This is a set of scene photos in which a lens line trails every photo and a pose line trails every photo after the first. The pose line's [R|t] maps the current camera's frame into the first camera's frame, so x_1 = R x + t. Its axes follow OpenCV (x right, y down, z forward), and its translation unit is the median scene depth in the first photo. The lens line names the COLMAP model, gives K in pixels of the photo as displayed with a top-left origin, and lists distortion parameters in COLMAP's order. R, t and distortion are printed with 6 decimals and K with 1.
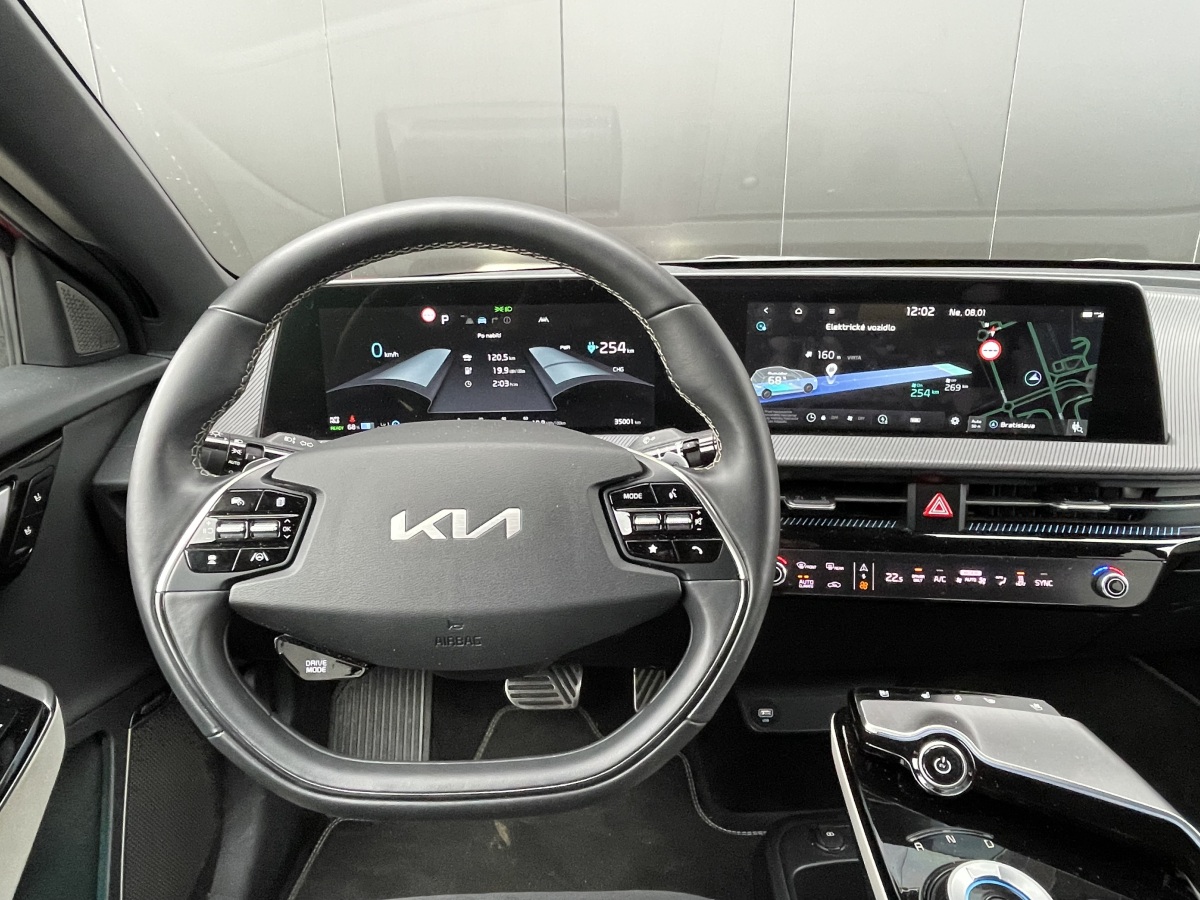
lens RADIAL K [[789.1, 0, 586.5], [0, 789.1, 455.4], [0, 0, 1]] dist [-0.000557, -0.003110]
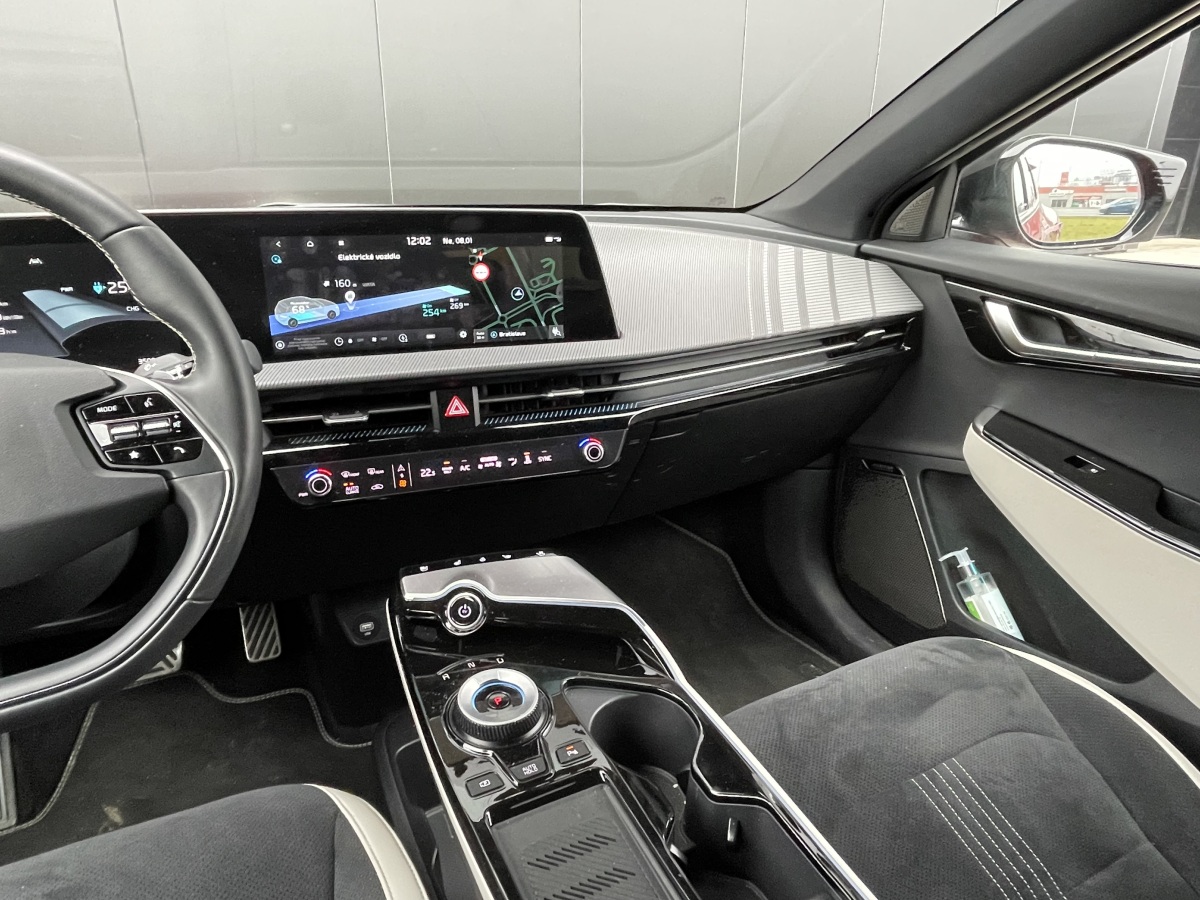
lens RADIAL K [[789.1, 0, 588.5], [0, 789.1, 454.5], [0, 0, 1]] dist [-0.000557, -0.003110]
pose [[0.903815, -0.136565, 0.405548, 0.135757], [0.118971, 0.990538, 0.068414, 0.076908], [-0.411053, -0.013586, 0.911510, -0.157048]]
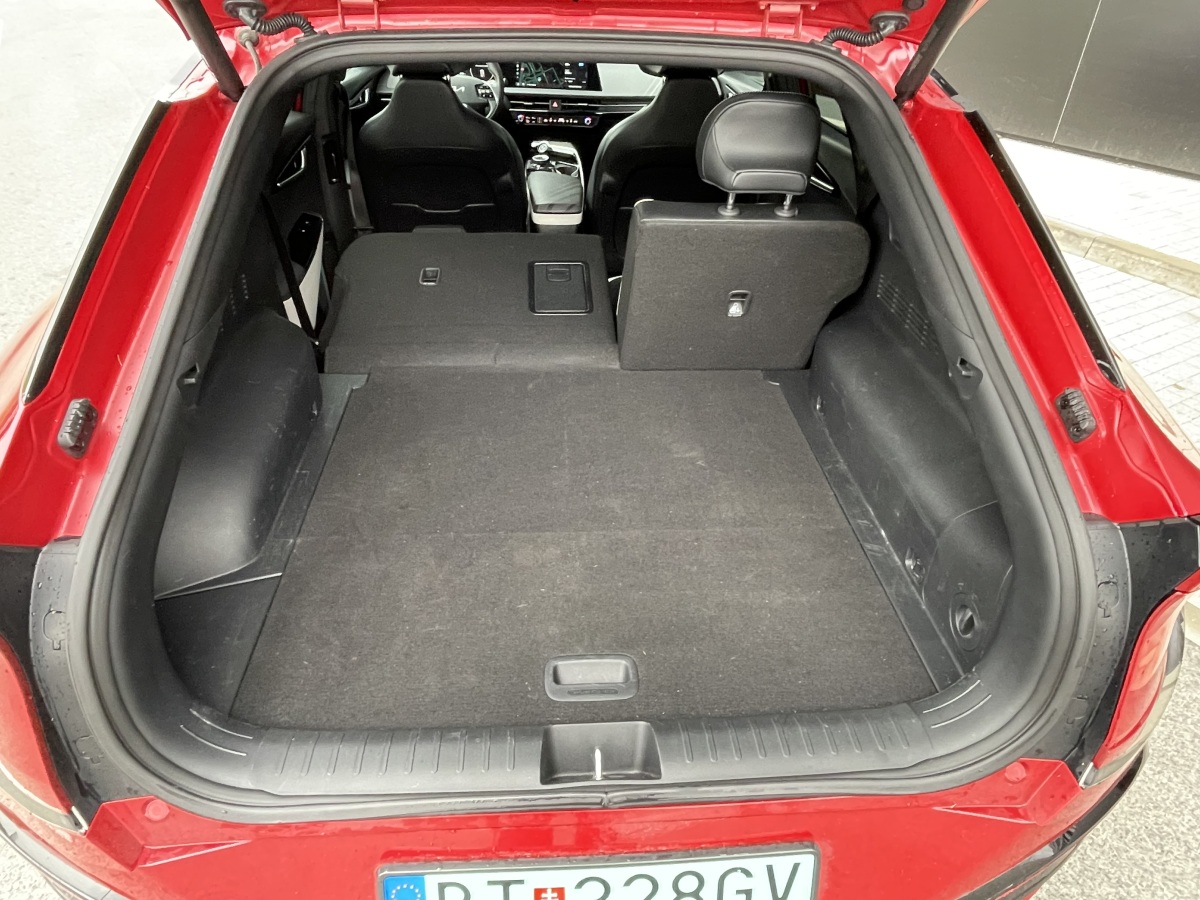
lens RADIAL K [[789.1, 0, 595.4], [0, 789.1, 448.1], [0, 0, 1]] dist [-0.000557, -0.003110]
pose [[0.999185, 0.018022, 0.036111, 0.551167], [-0.027272, 0.961074, 0.274942, 0.735914], [-0.029750, -0.275703, 0.960782, -4.117919]]
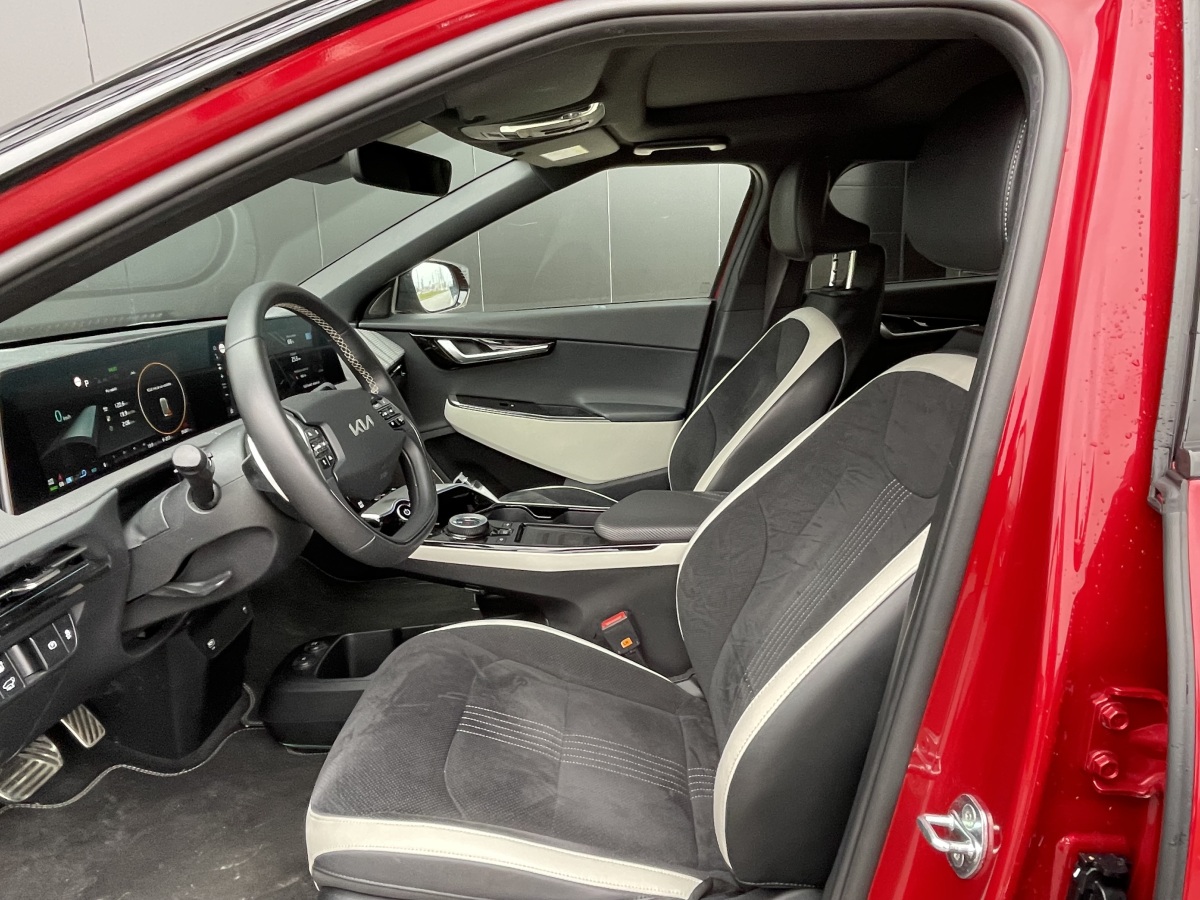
lens RADIAL K [[789.1, 0, 602.1], [0, 789.1, 444.1], [0, 0, 1]] dist [-0.000557, -0.003110]
pose [[0.057366, -0.235473, 0.970186, -1.430291], [0.356044, 0.912713, 0.200471, -0.040499], [-0.932707, 0.333929, 0.136198, 0.069931]]
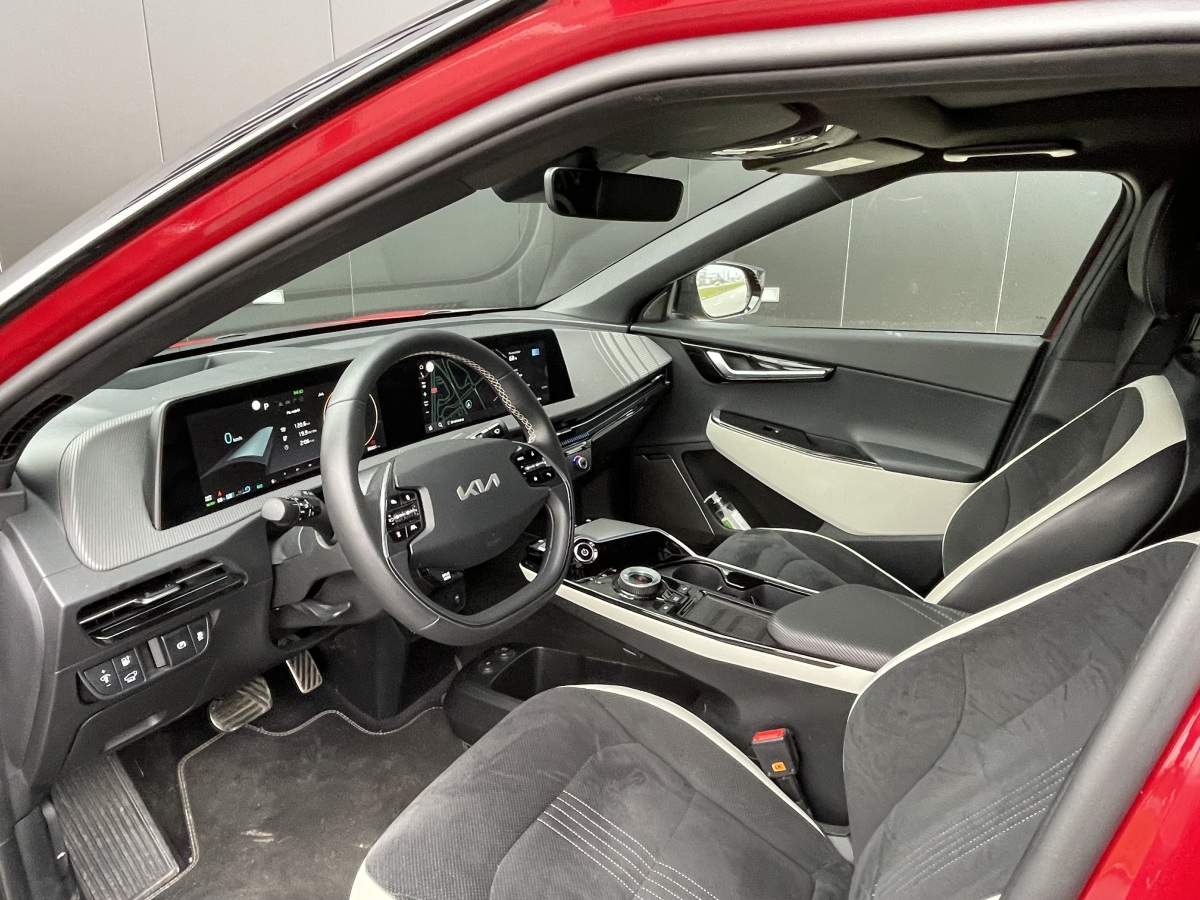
lens RADIAL K [[789.1, 0, 599.3], [0, 789.1, 443.2], [0, 0, 1]] dist [-0.000557, -0.003110]
pose [[0.517596, -0.230136, 0.824095, -1.068632], [0.272349, 0.957368, 0.096298, -0.083960], [-0.811123, 0.174598, 0.558207, -0.268557]]
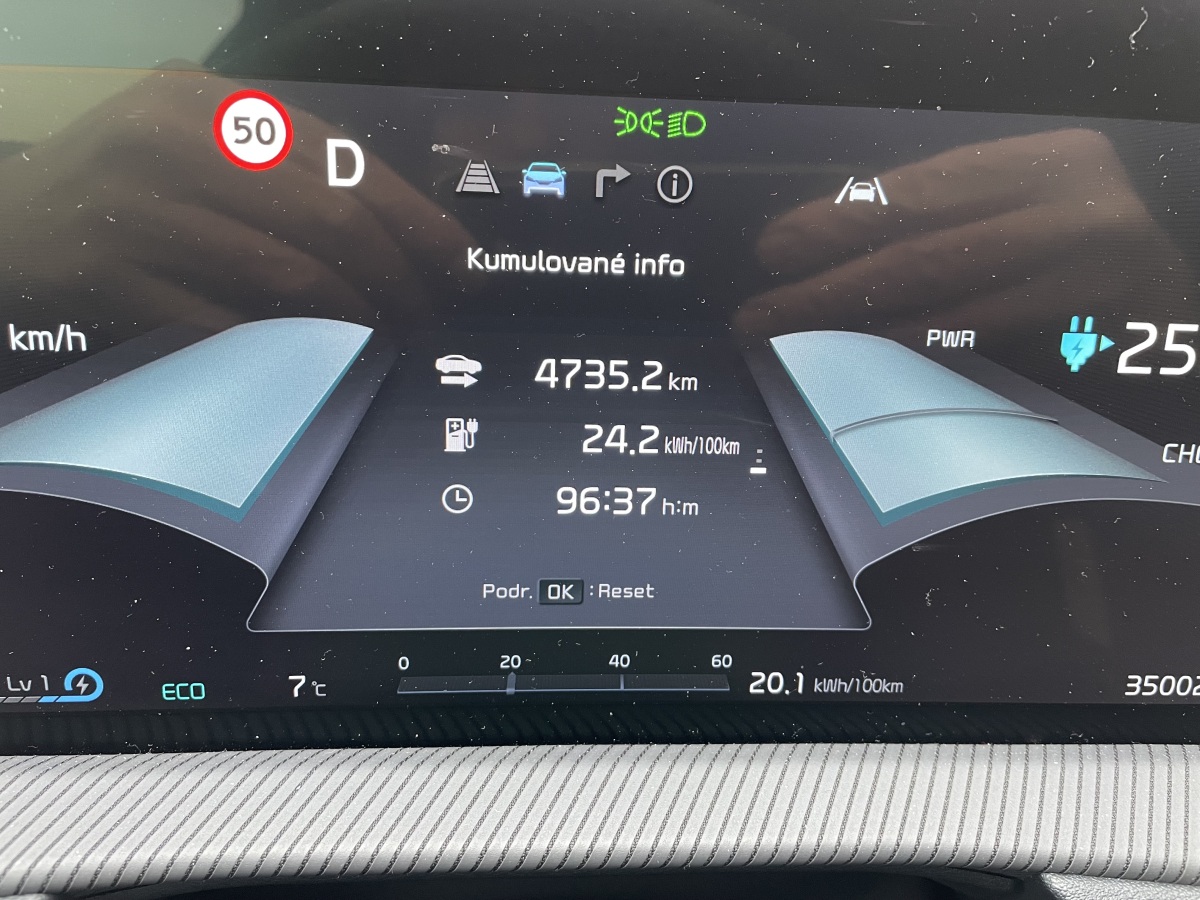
lens RADIAL K [[912.8, 0, 601.7], [0, 912.8, 451.7], [0, 0, 1]] dist [0.037465, -0.067402]
pose [[0.998085, 0.034329, 0.051451, -0.129909], [-0.035627, 0.999064, 0.024518, -0.113463], [-0.050561, -0.026304, 0.998375, 0.791732]]
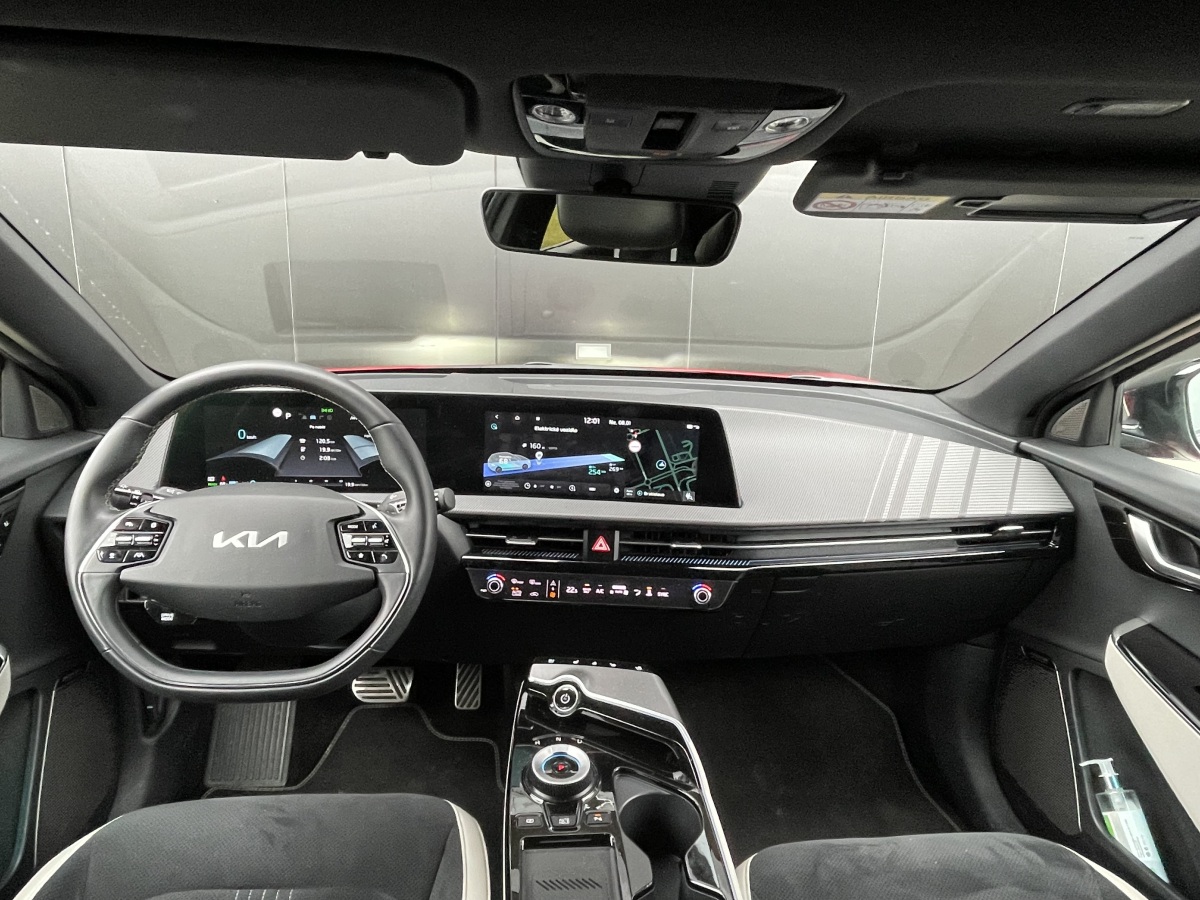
lens RADIAL K [[789.1, 0, 593.4], [0, 789.1, 450.1], [0, 0, 1]] dist [-0.000557, -0.003110]
pose [[0.997776, 0.028940, 0.060049, 0.329917], [-0.023822, 0.996158, -0.084268, 0.010188], [-0.062257, 0.082650, 0.994632, -0.573939]]
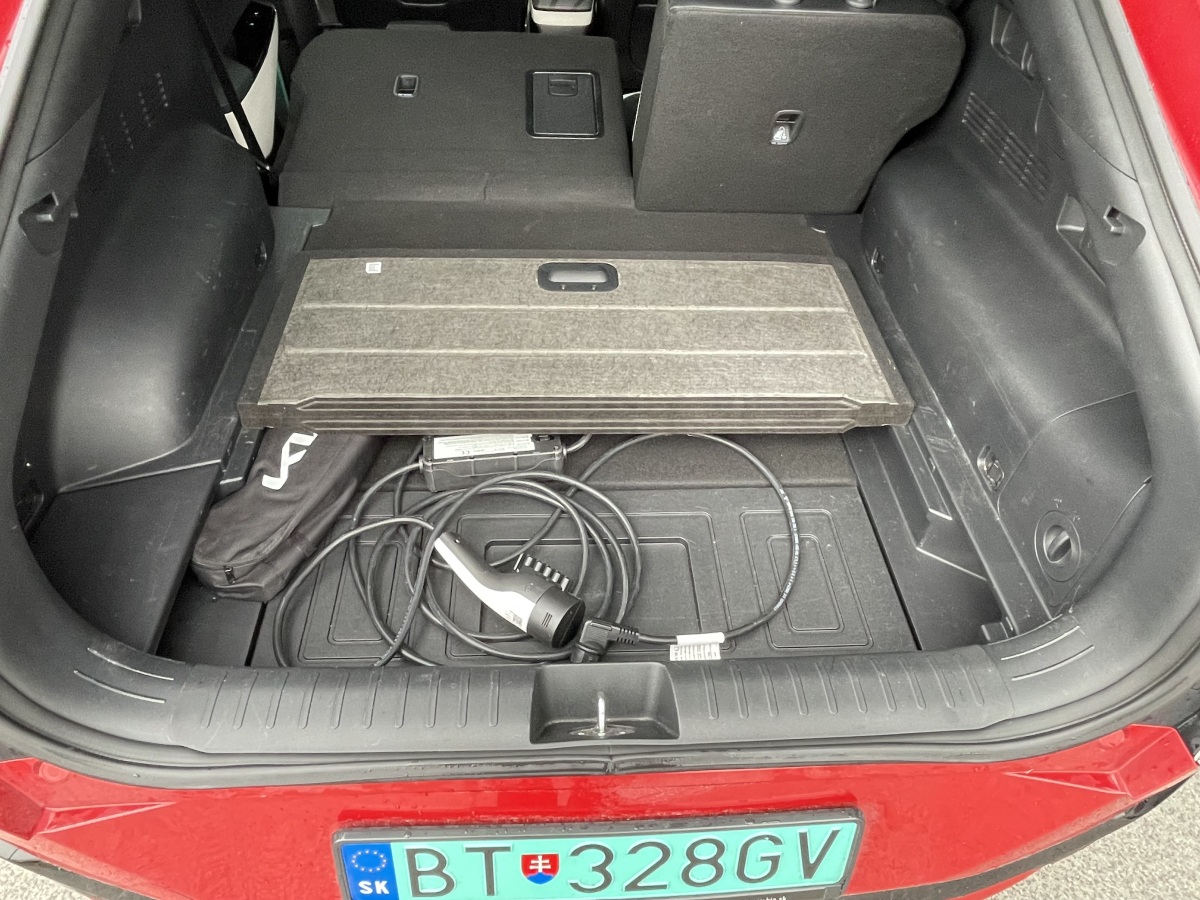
lens RADIAL K [[789.1, 0, 597.3], [0, 789.1, 449.5], [0, 0, 1]] dist [-0.000557, -0.003110]
pose [[0.998664, 0.032146, 0.040449, 0.552182], [-0.047203, 0.885998, 0.461279, 0.791020], [-0.021010, -0.462572, 0.886333, -3.761235]]
